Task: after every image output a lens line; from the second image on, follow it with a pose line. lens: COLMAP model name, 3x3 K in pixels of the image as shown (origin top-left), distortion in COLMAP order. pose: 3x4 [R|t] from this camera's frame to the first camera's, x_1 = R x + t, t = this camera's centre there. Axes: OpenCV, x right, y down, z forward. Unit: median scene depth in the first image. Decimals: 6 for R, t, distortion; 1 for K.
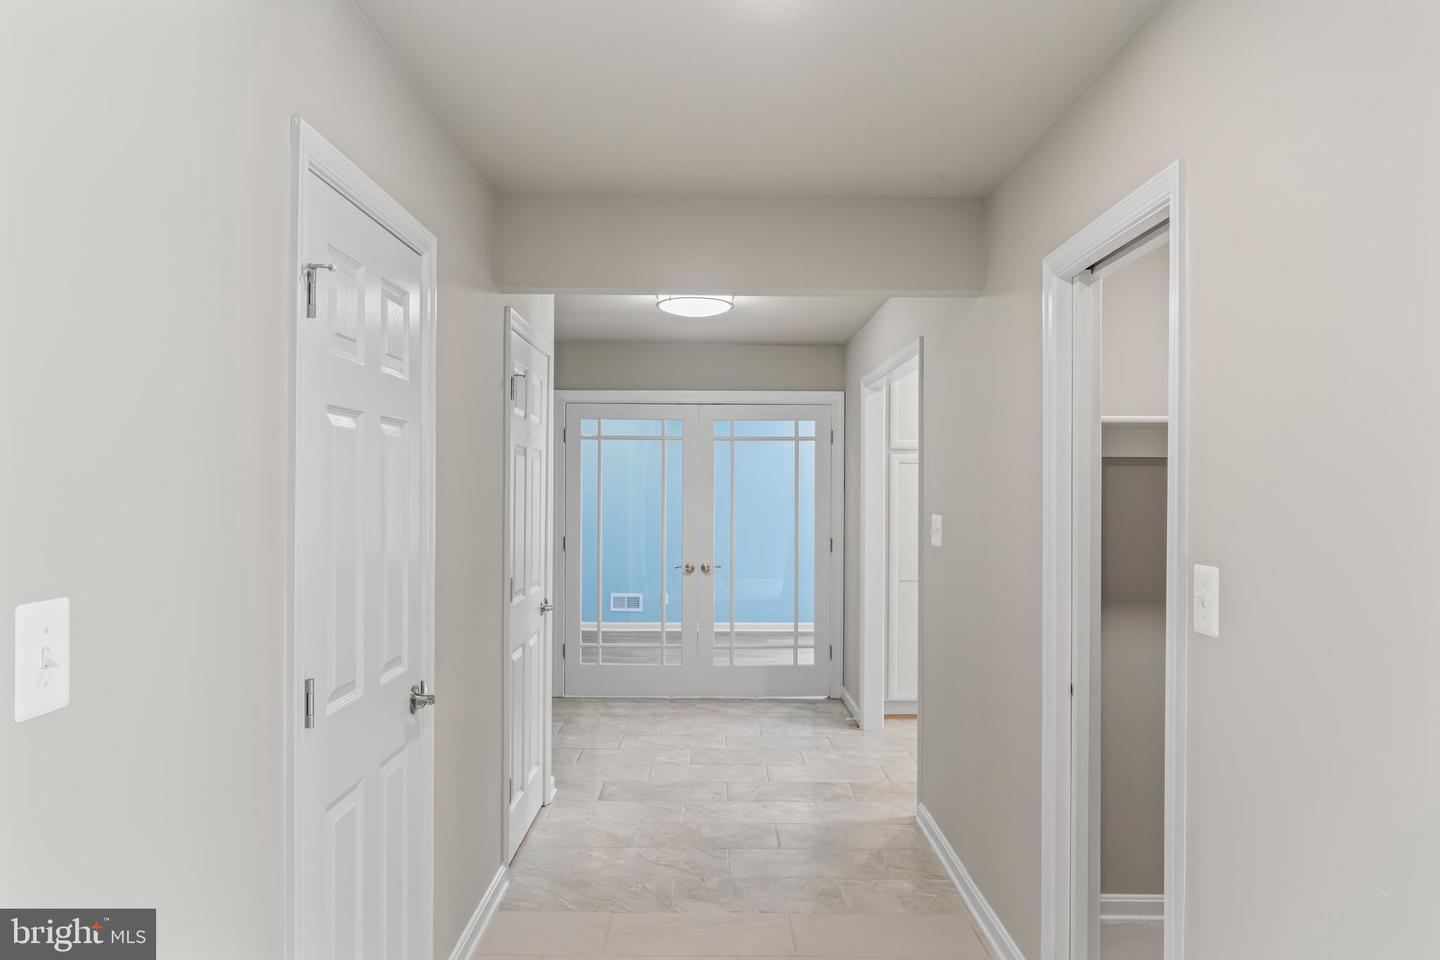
lens RADIAL K [[983.5, 0, 719.9], [0, 983.5, 491.9], [0, 0, 1]] dist [0.013285, -0.000119]
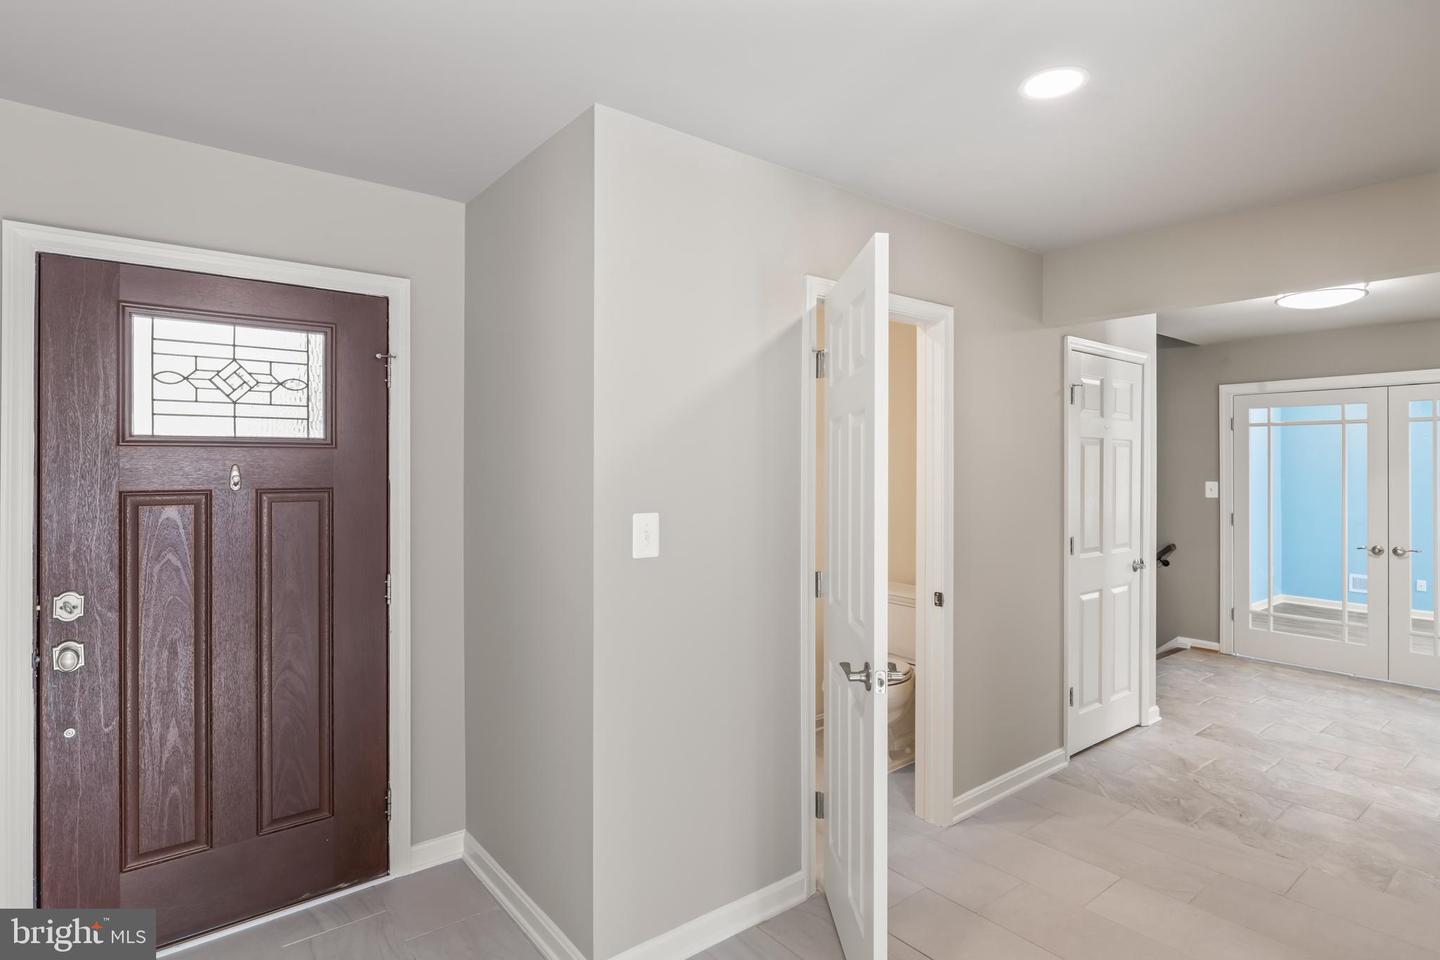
lens RADIAL K [[756.9, 0, 719.3], [0, 756.9, 467.2], [0, 0, 1]] dist [0.002365, 0.002264]
pose [[0.623914, -0.003342, -0.781486, 0.238679], [-0.004152, 0.999963, -0.007591, 0.001961], [0.781482, 0.007981, 0.623877, -0.013692]]
